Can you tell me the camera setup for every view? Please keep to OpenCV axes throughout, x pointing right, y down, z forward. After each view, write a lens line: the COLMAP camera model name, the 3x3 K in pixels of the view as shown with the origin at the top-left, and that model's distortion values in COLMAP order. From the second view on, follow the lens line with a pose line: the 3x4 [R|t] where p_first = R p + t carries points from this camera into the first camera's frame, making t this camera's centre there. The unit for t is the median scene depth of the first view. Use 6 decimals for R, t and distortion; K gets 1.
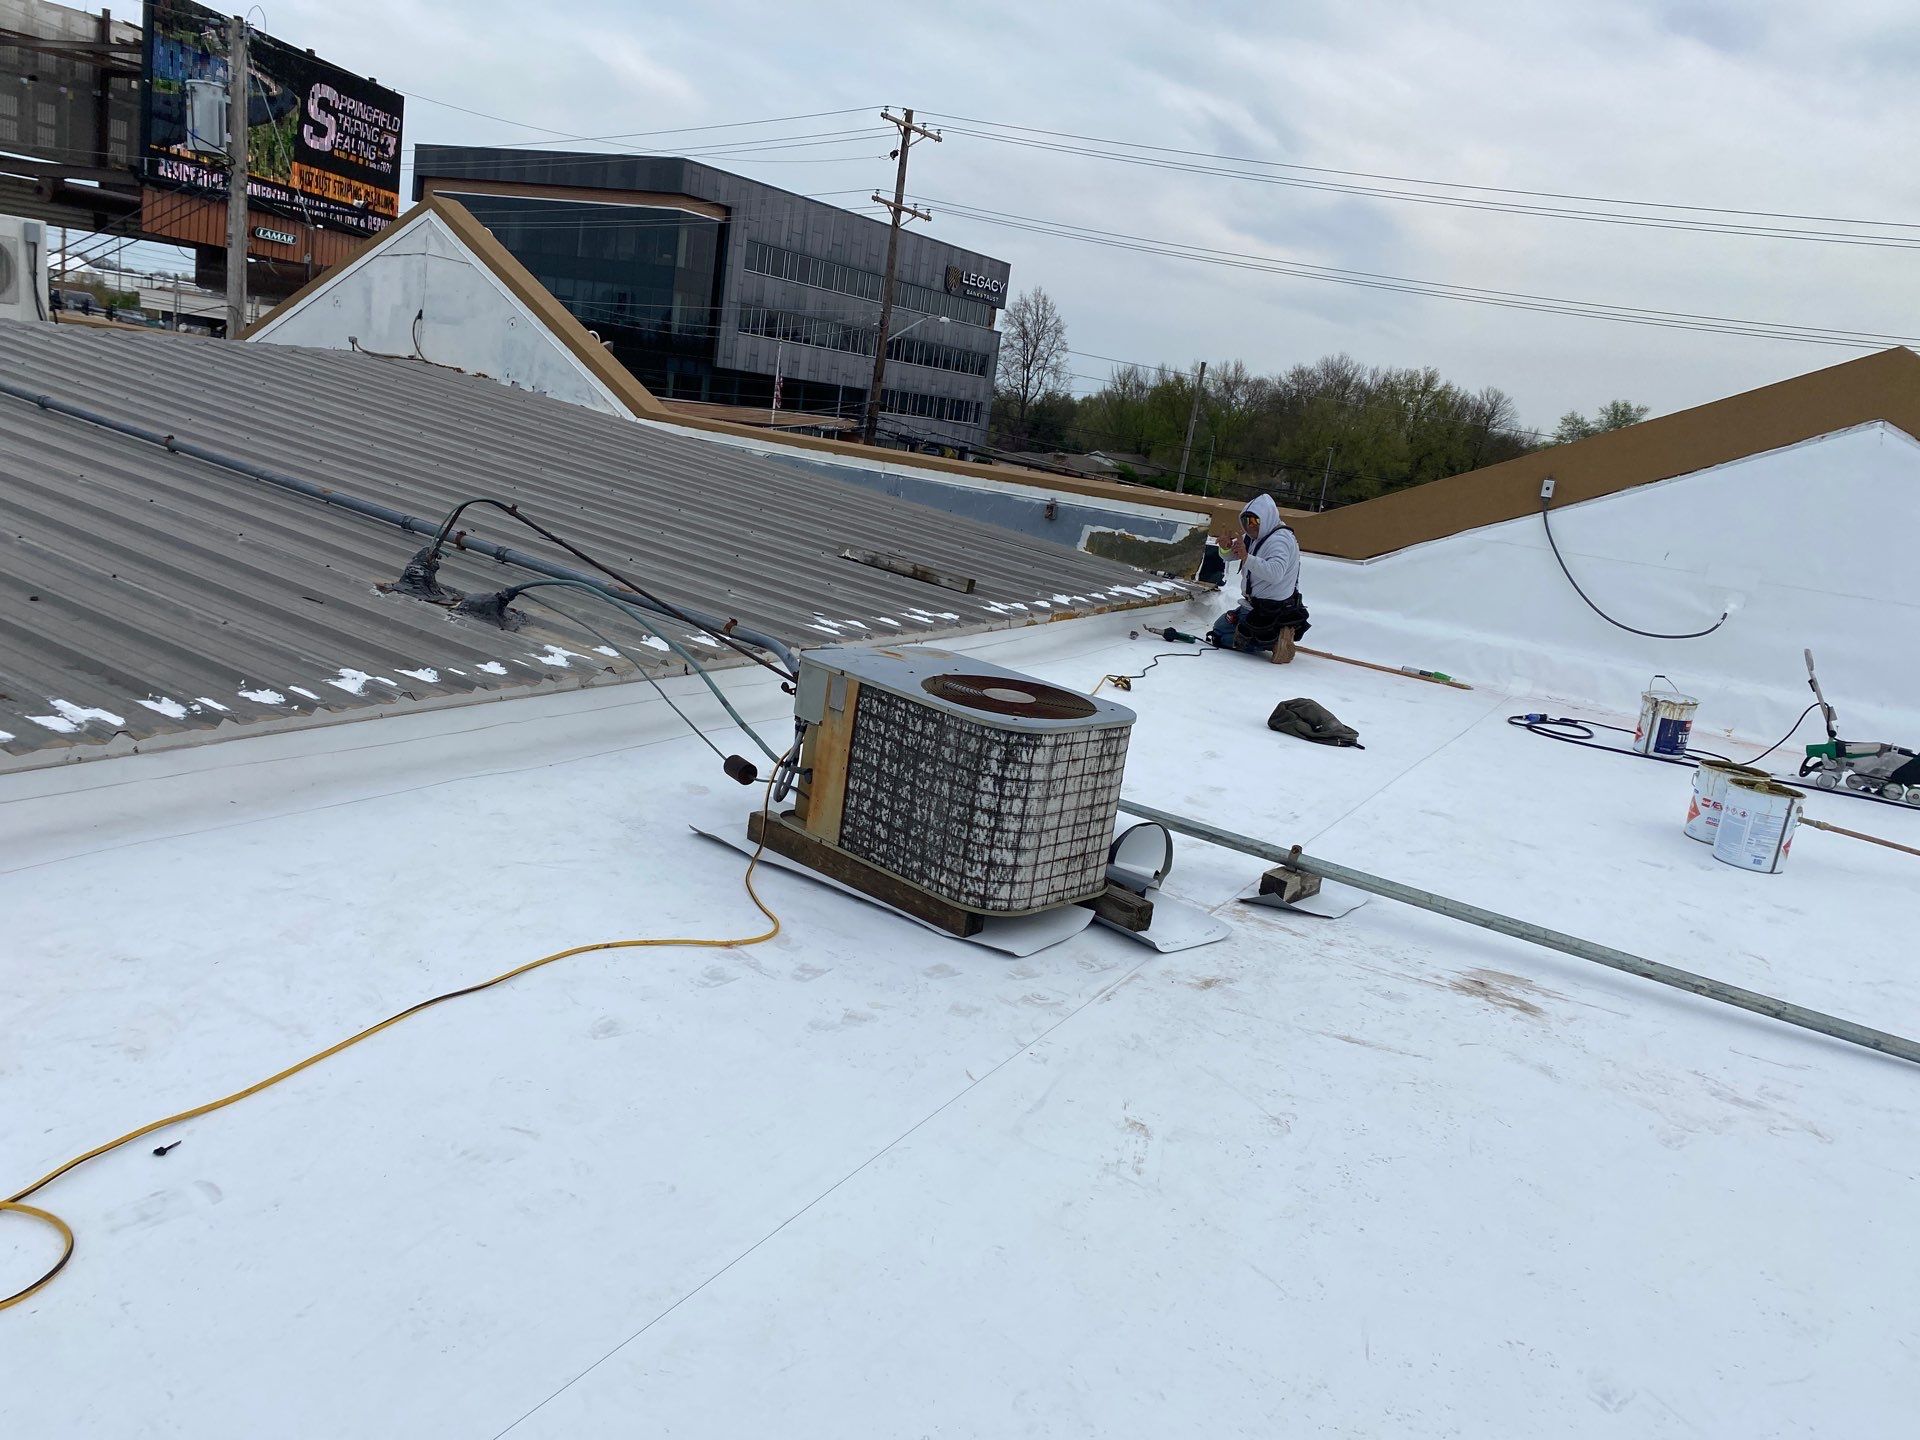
lens RADIAL K [[1360.7, 0, 959.8], [0, 1360.7, 692.6], [0, 0, 1]] dist [0.034008, -0.035043]
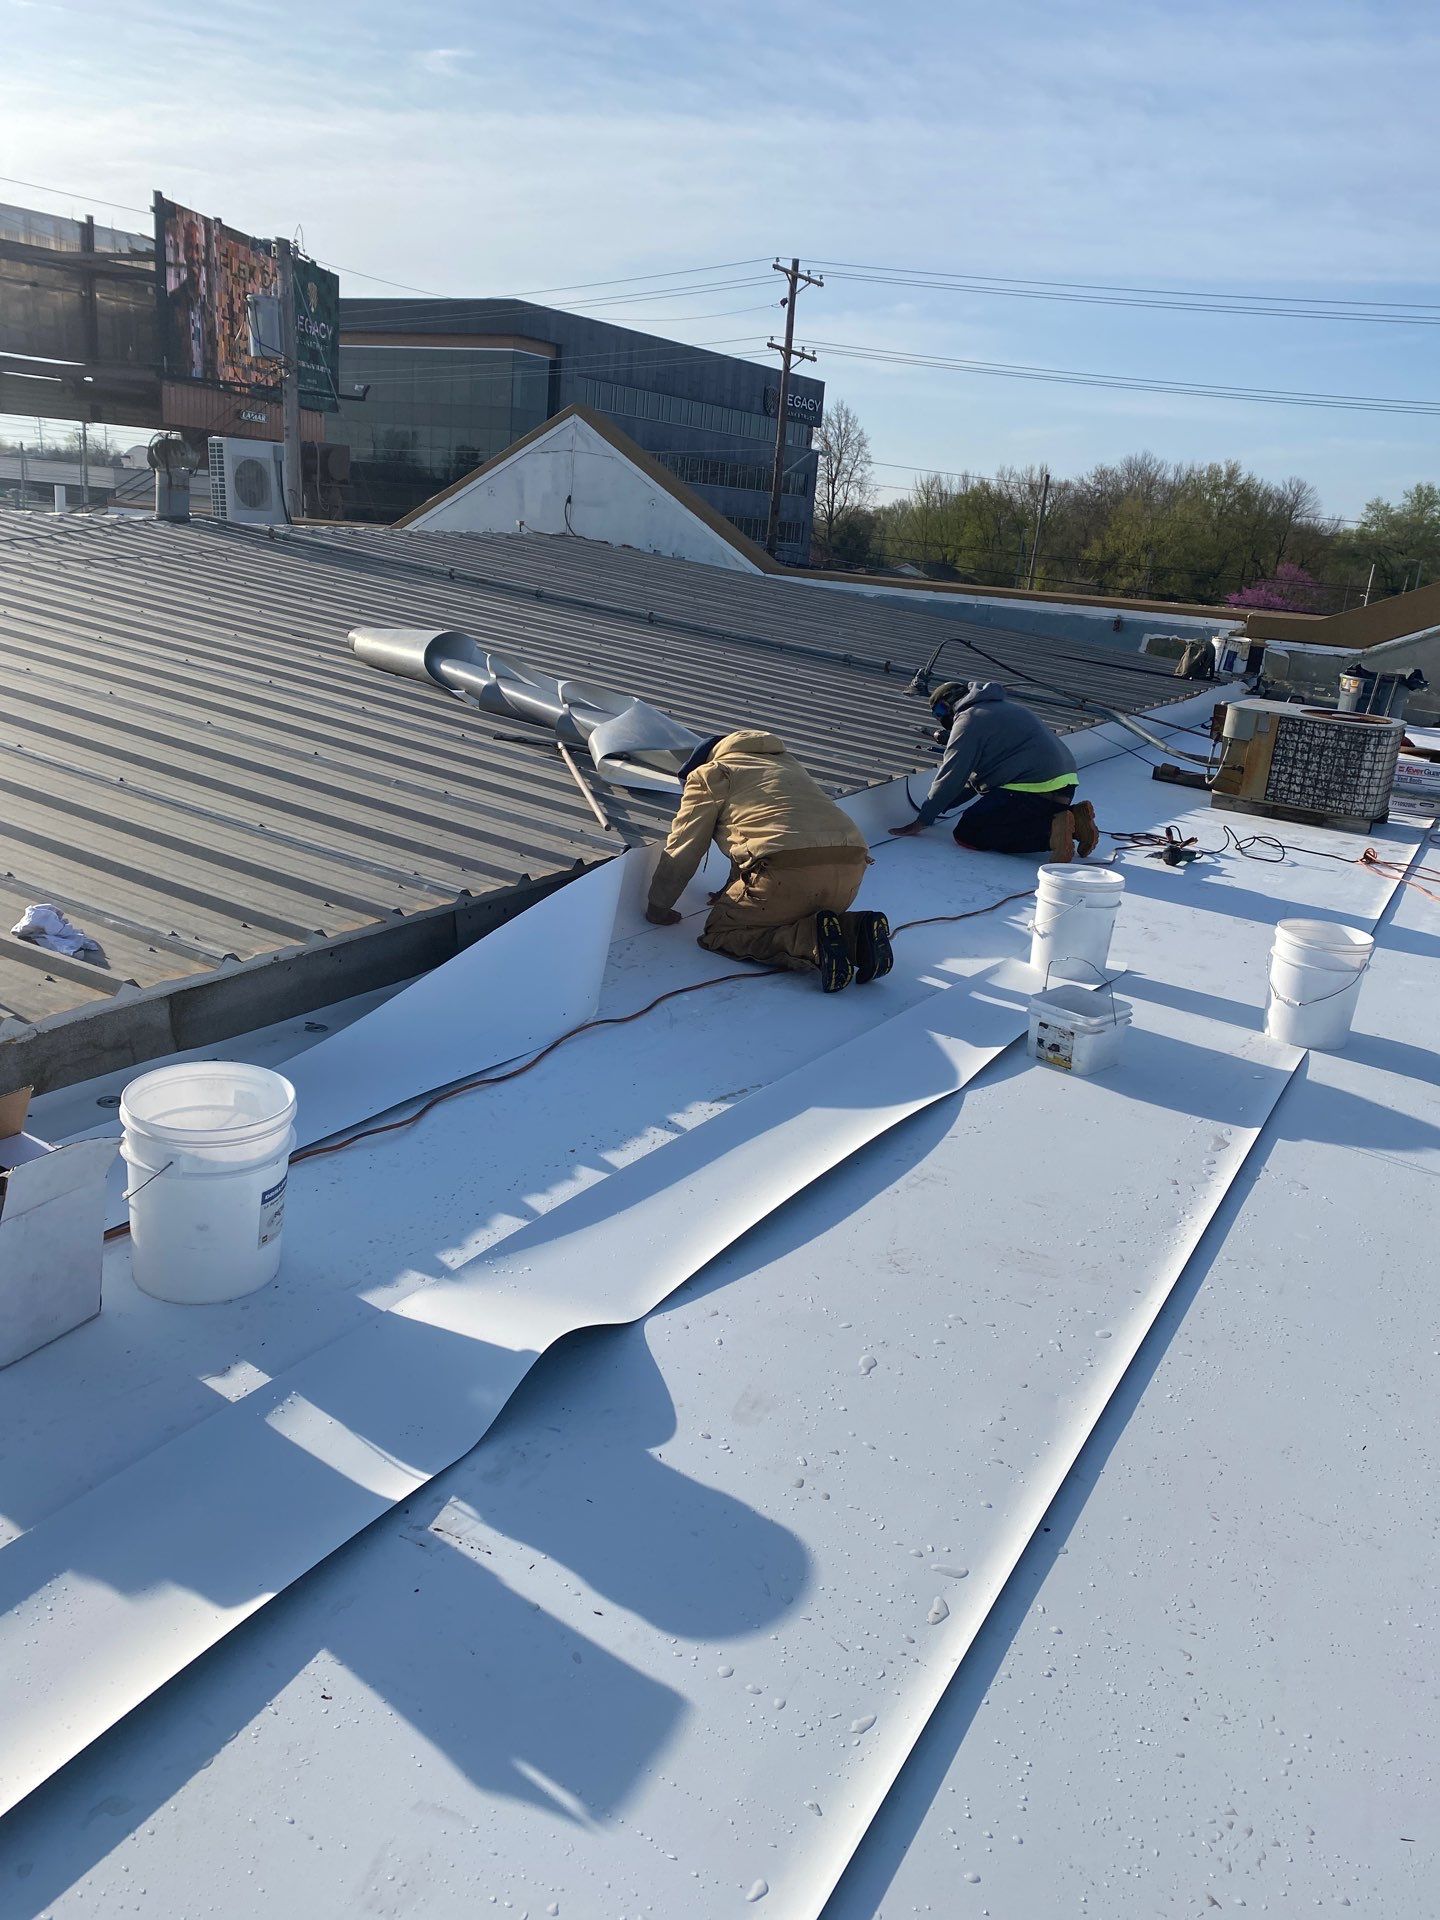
lens RADIAL K [[1435.8, 0, 721.5], [0, 1435.8, 933.9], [0, 0, 1]] dist [0.007384, -0.000288]
pose [[0.997835, -0.063867, 0.015726, -0.148035], [0.062480, 0.995085, 0.076824, 0.015217], [-0.020555, -0.075675, 0.996921, -0.176865]]
